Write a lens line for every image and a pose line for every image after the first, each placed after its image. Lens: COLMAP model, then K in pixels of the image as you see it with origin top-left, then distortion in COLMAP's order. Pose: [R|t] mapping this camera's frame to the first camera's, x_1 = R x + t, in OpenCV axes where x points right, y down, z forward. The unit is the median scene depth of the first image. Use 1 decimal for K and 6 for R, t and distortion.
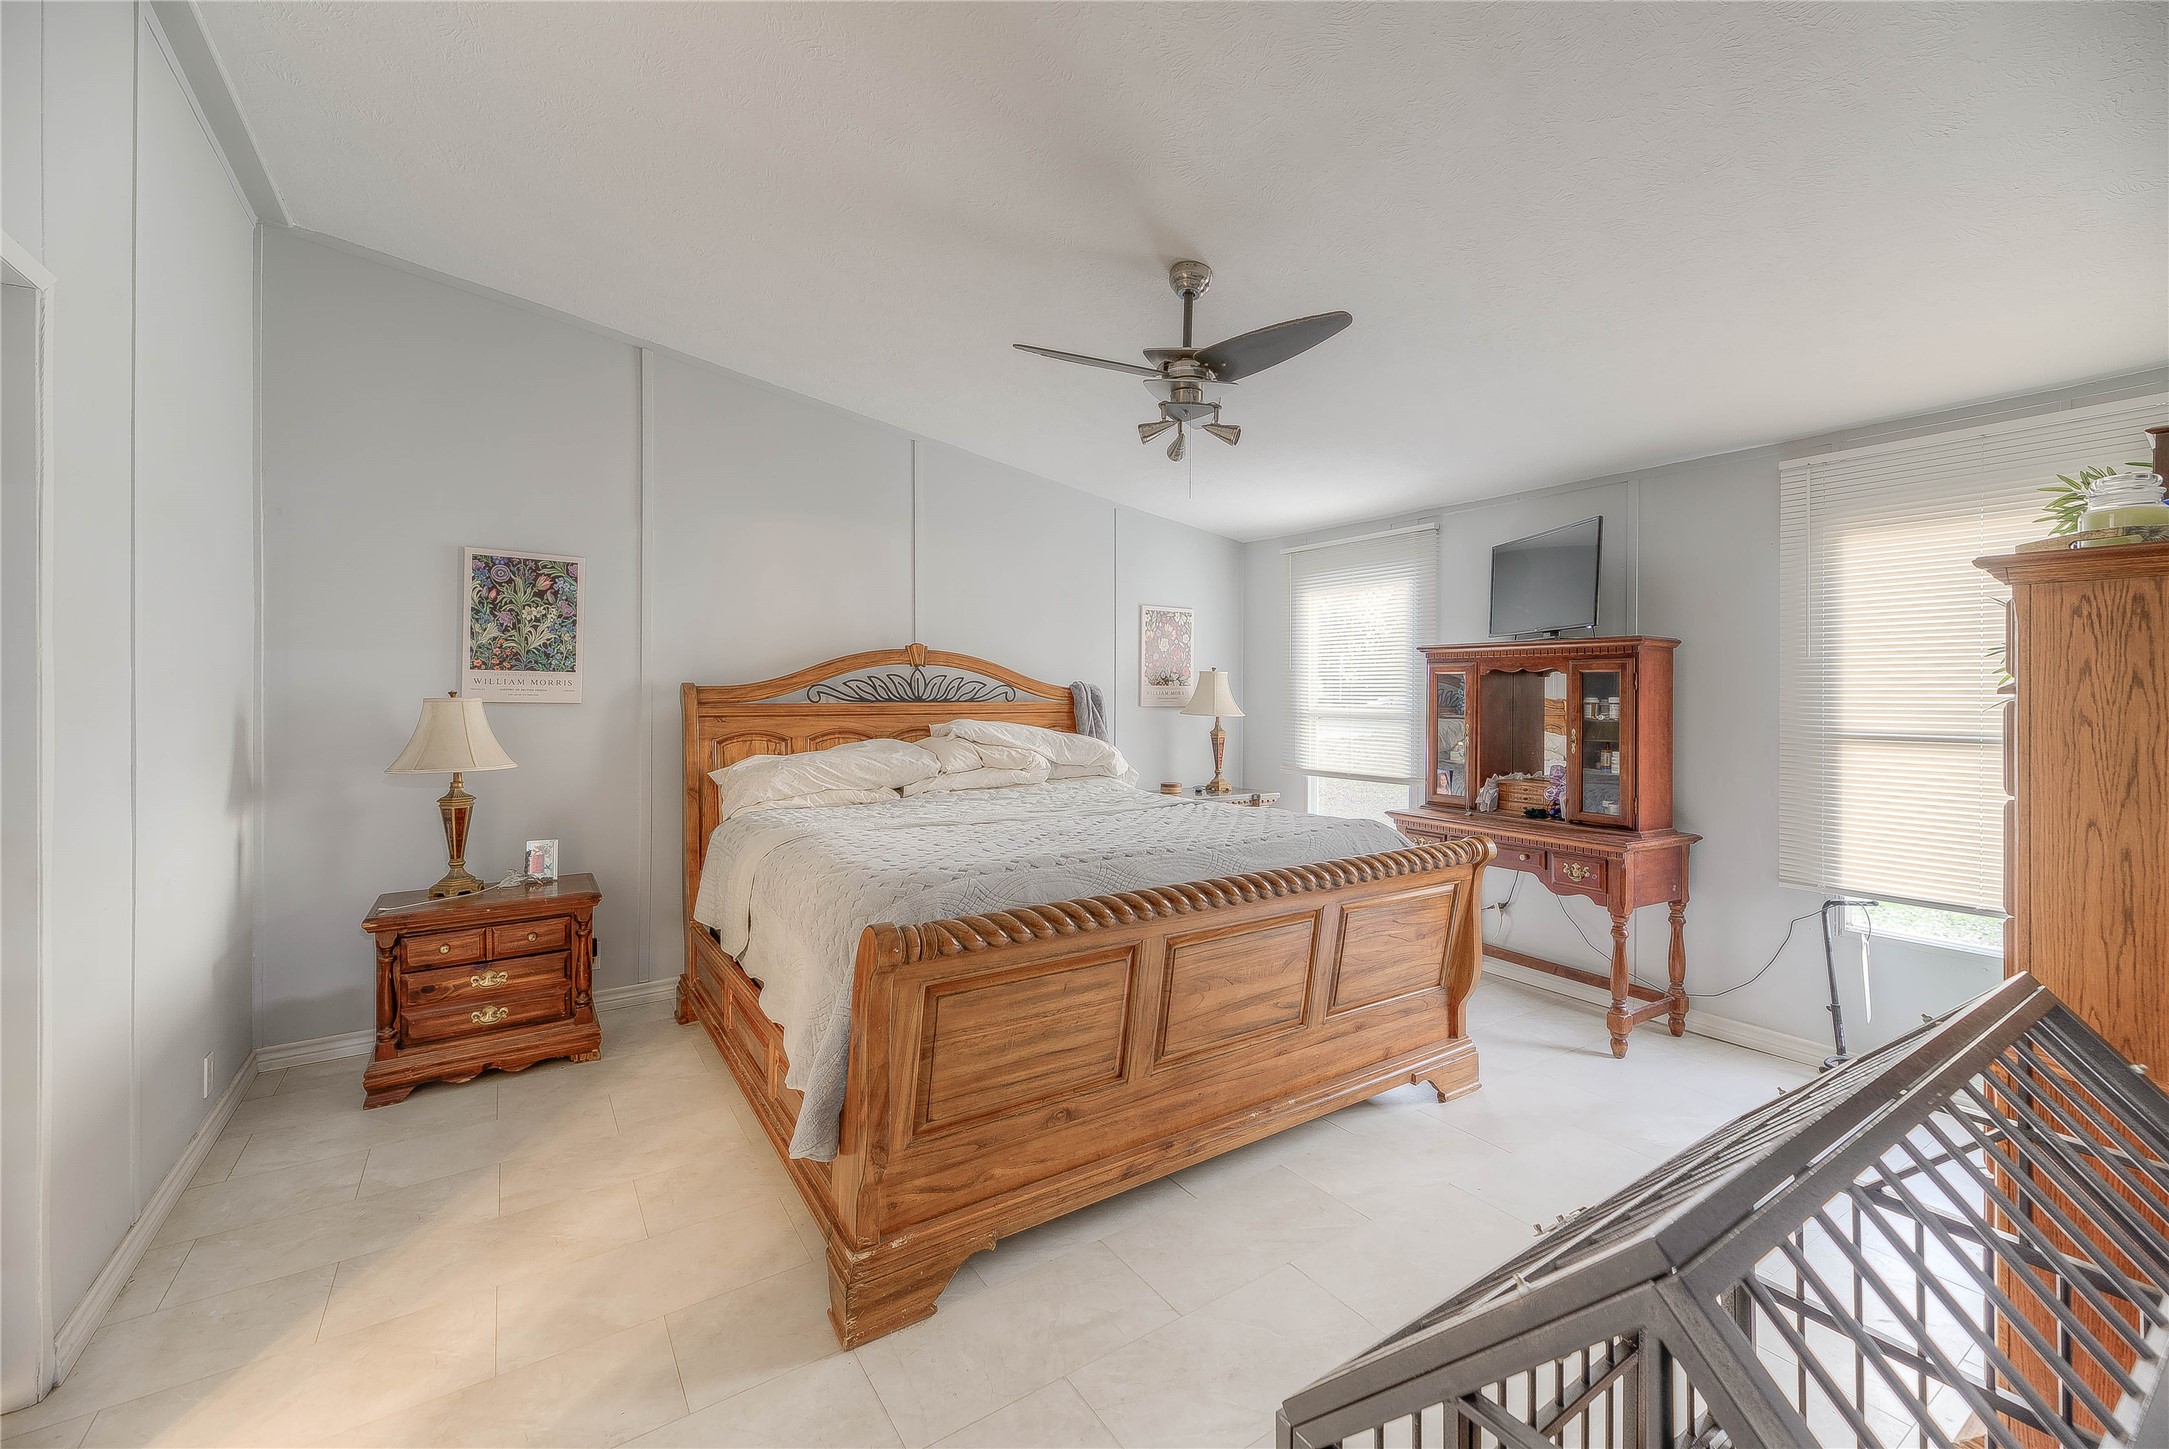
lens RADIAL K [[890.3, 0, 1061.5], [0, 890.3, 688.7], [0, 0, 1]] dist [0.010061, -0.001410]
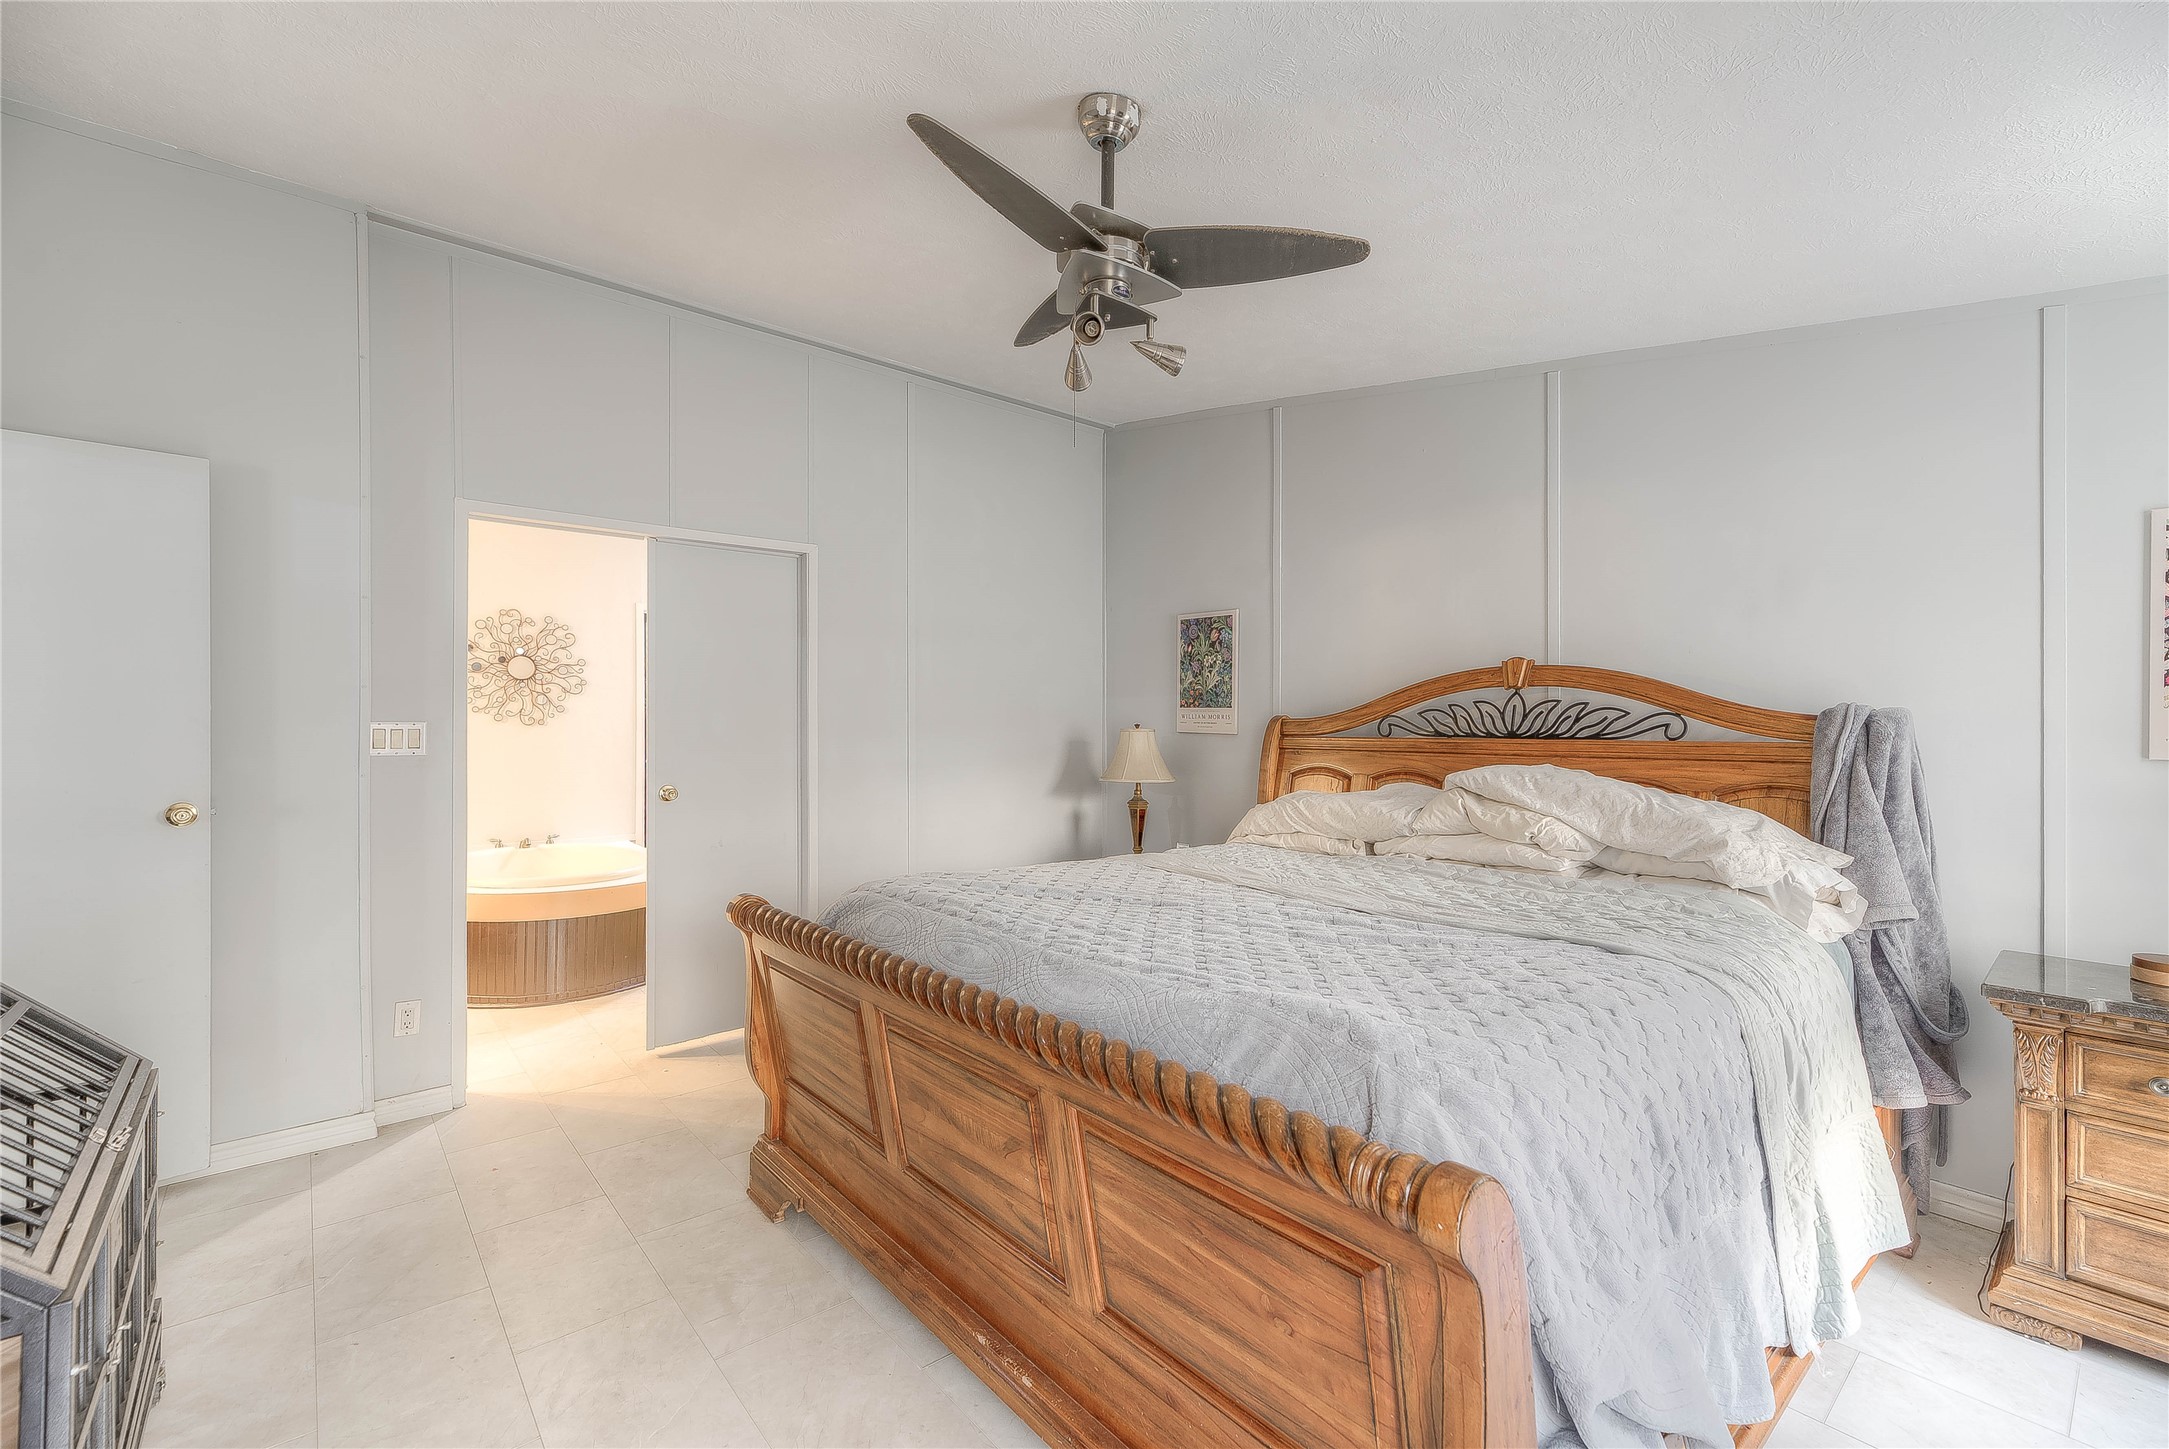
lens RADIAL K [[890.3, 0, 1076.0], [0, 890.3, 721.9], [0, 0, 1]] dist [0.010061, -0.001410]
pose [[0.131104, -0.007019, -0.991344, 0.578387], [-0.001437, 0.999973, -0.007270, 0.008561], [0.991368, 0.002377, 0.131090, 0.633299]]
